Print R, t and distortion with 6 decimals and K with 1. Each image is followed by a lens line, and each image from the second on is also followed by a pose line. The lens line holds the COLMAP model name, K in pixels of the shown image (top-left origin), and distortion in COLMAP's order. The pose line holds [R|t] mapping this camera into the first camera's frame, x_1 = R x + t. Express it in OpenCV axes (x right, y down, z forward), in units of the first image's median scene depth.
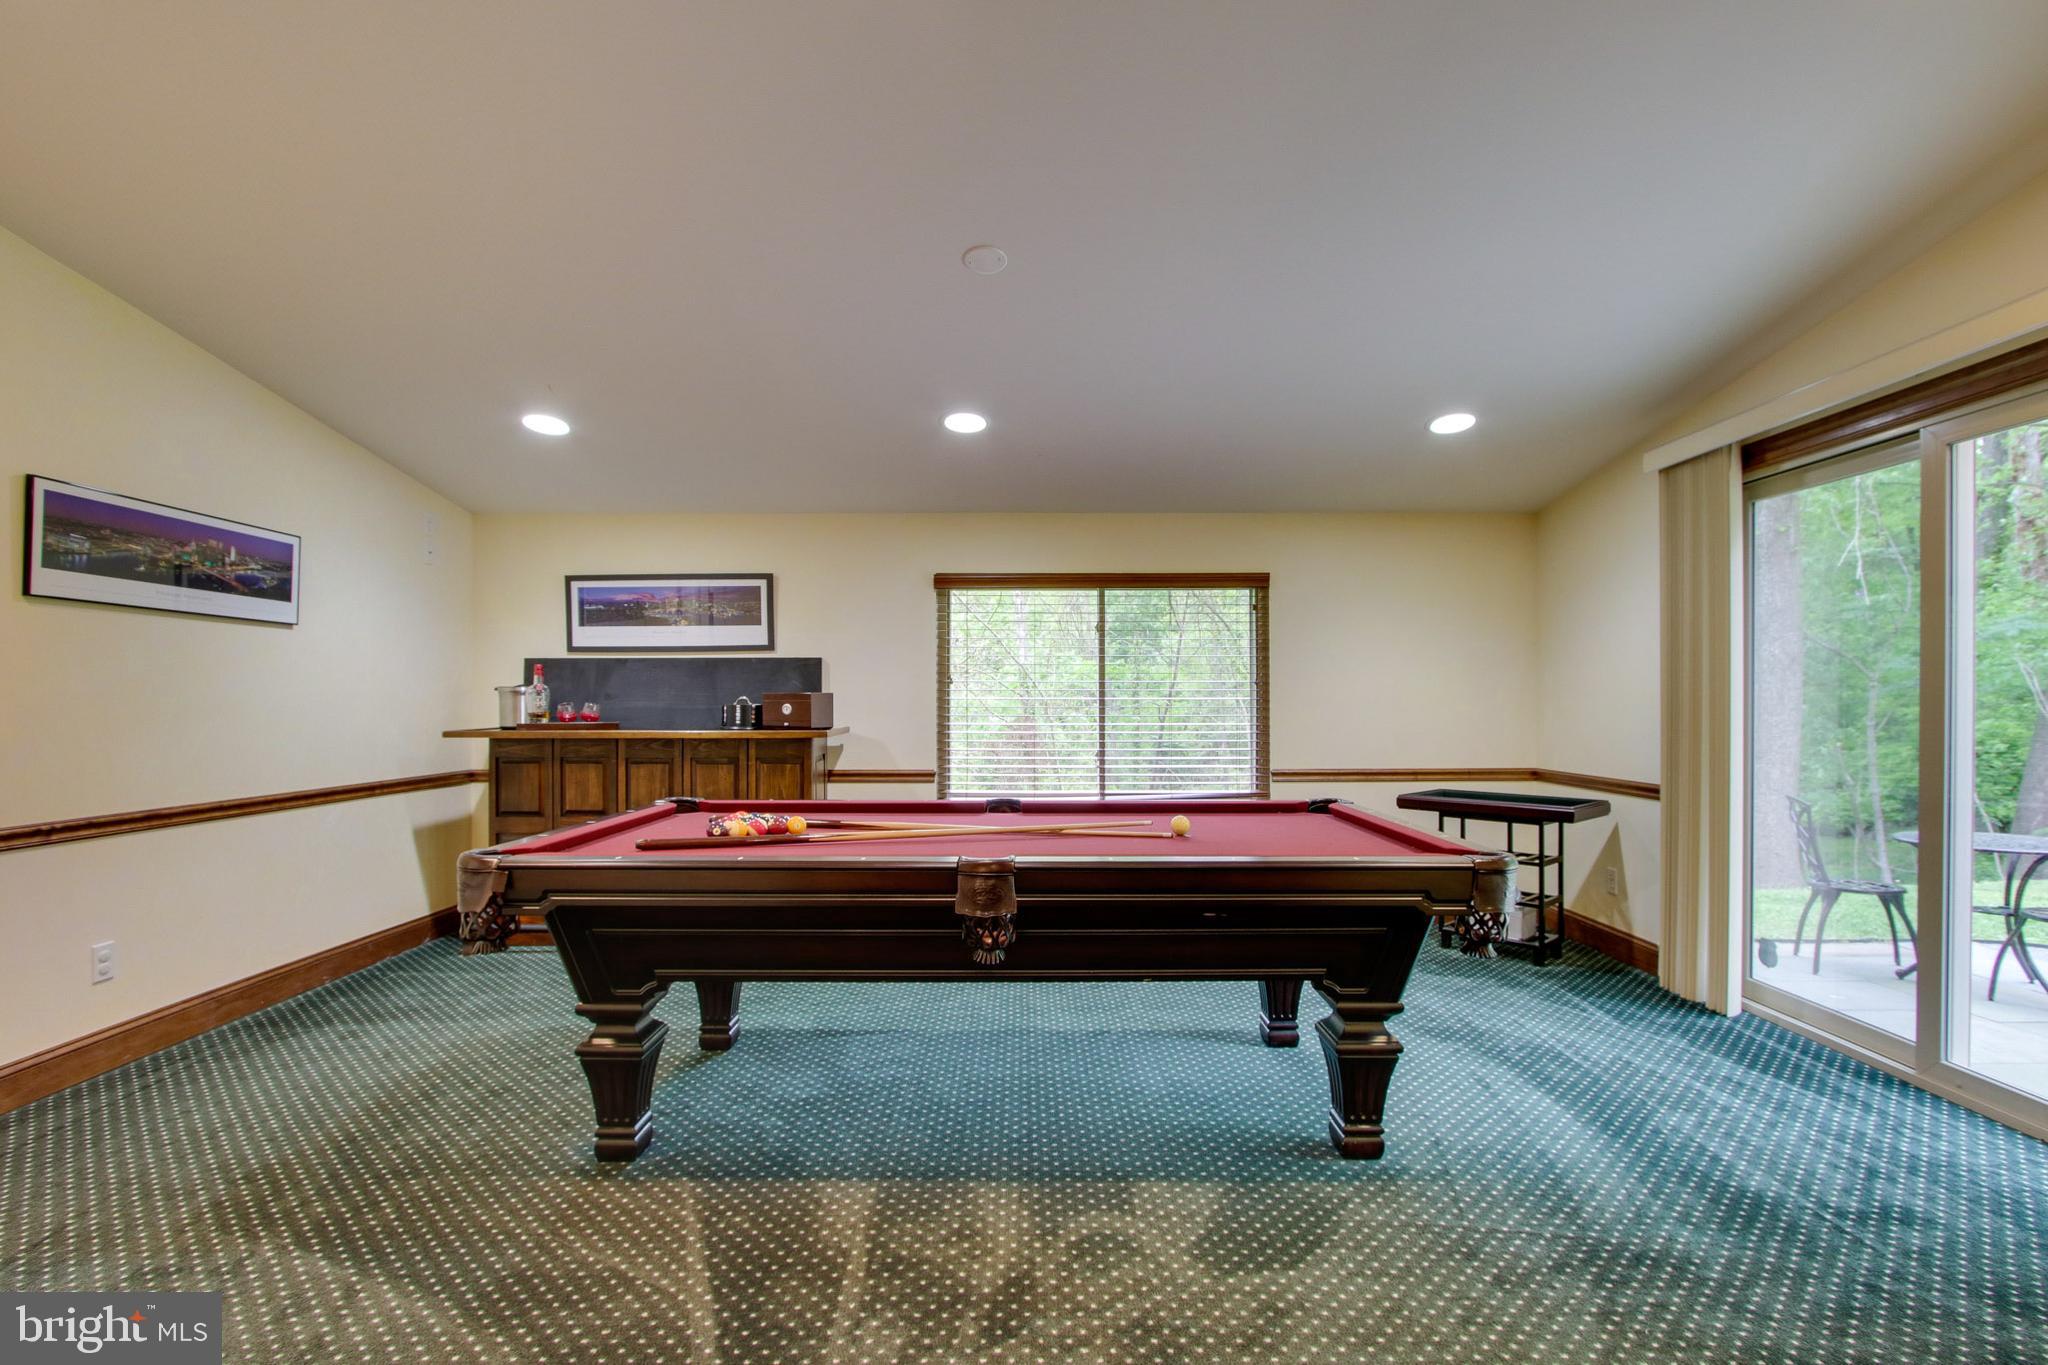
lens RADIAL K [[971.7, 0, 1025.1], [0, 971.7, 685.5], [0, 0, 1]] dist [0.000605, 0.000366]
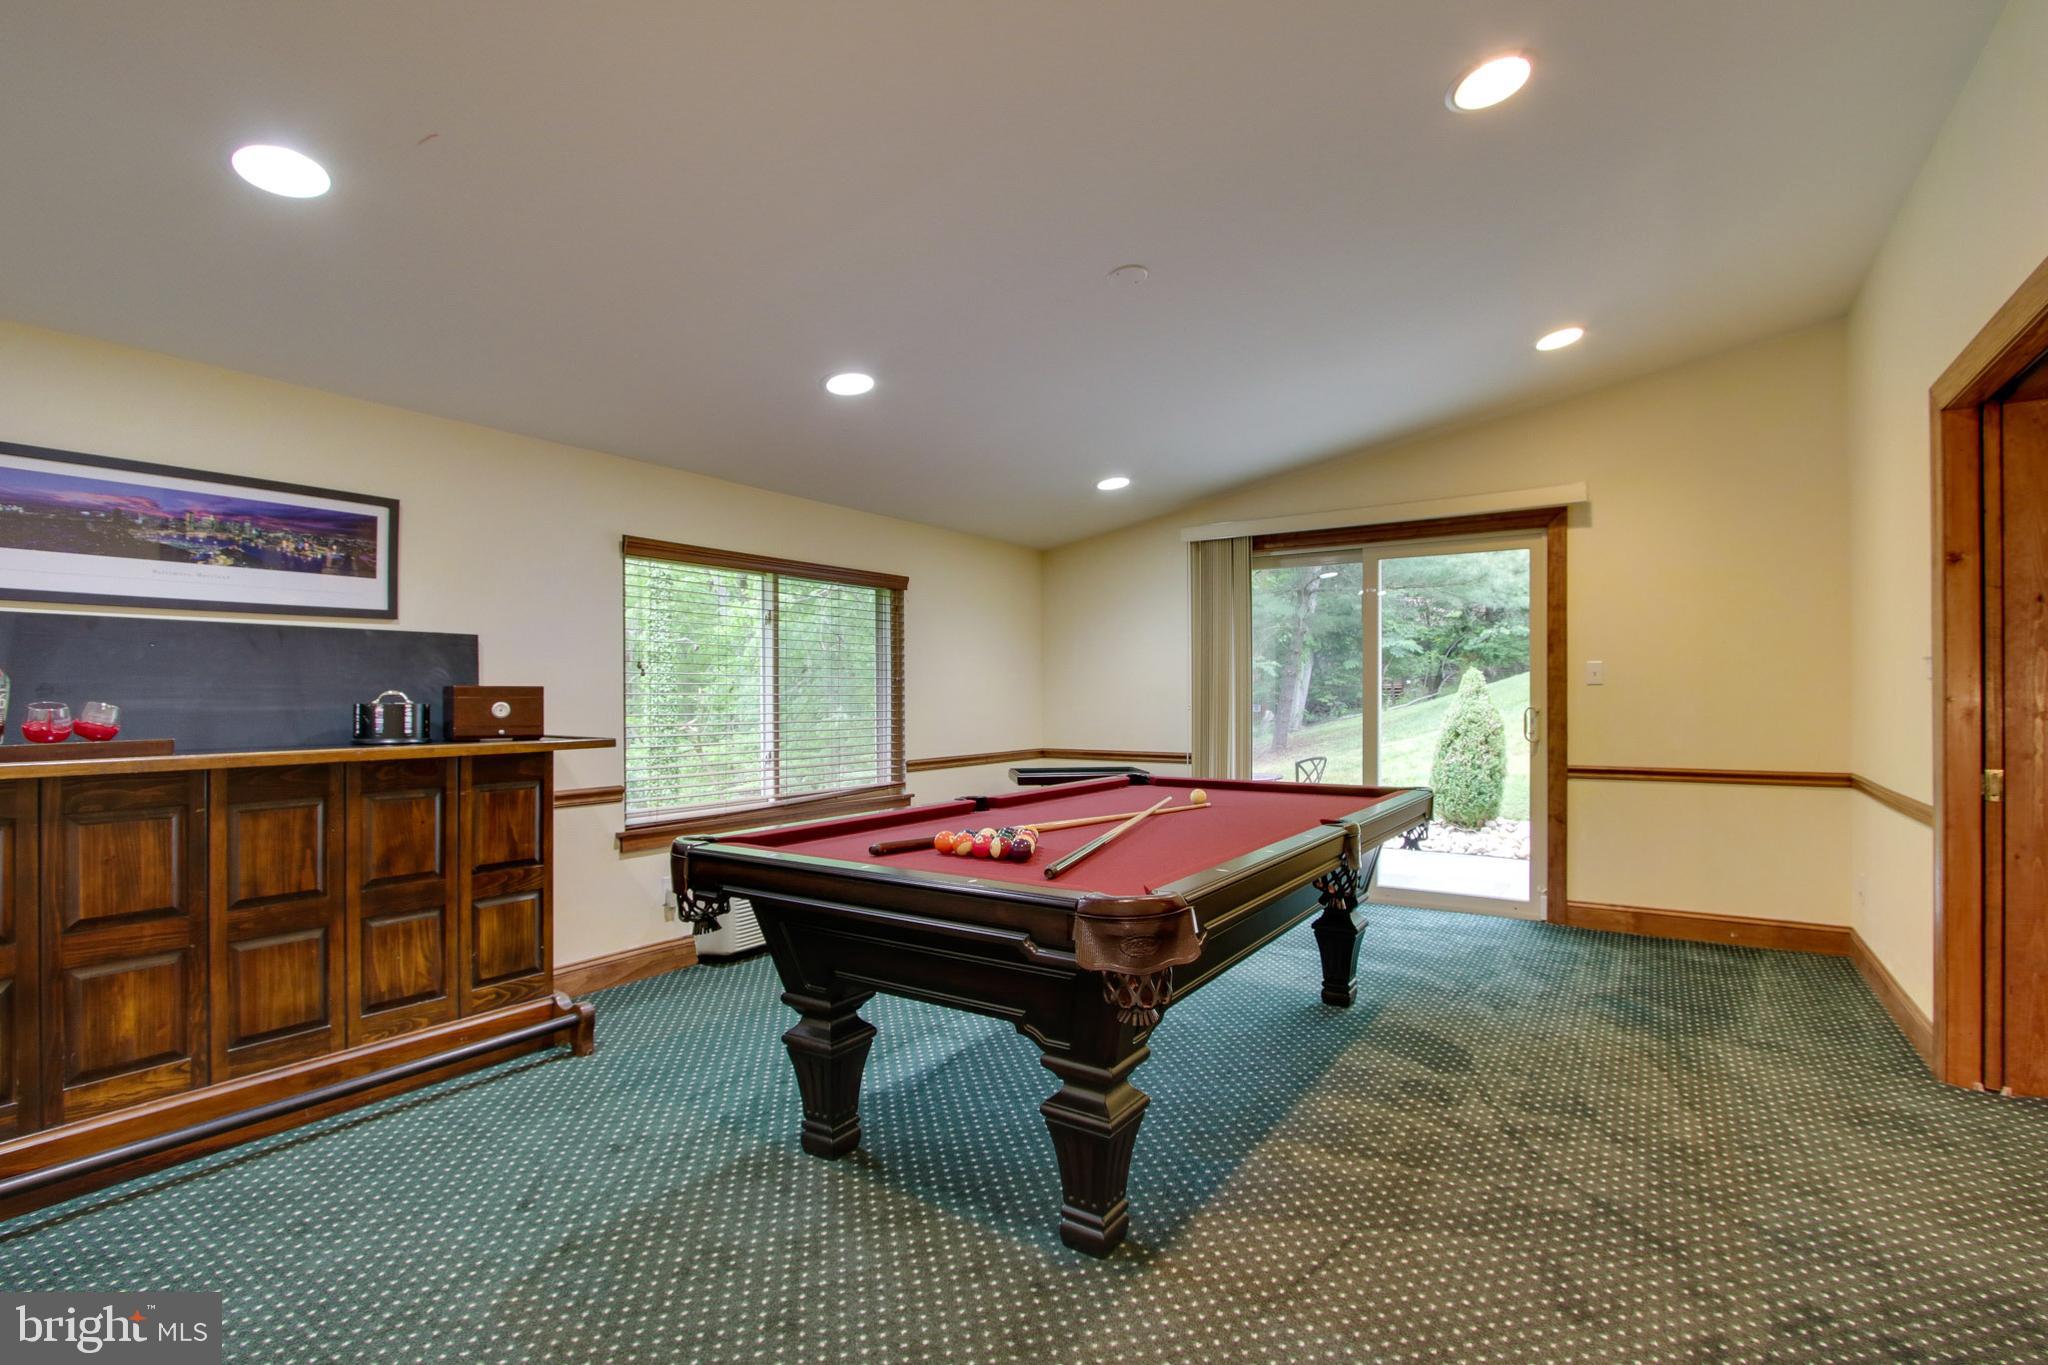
lens RADIAL K [[971.7, 0, 1025.3], [0, 971.7, 693.5], [0, 0, 1]] dist [0.000605, 0.000366]
pose [[0.545064, 0.000061, 0.838394, -0.572151], [-0.007682, 0.999958, 0.004921, 0.006534], [-0.838359, -0.009123, 0.545042, 0.302796]]
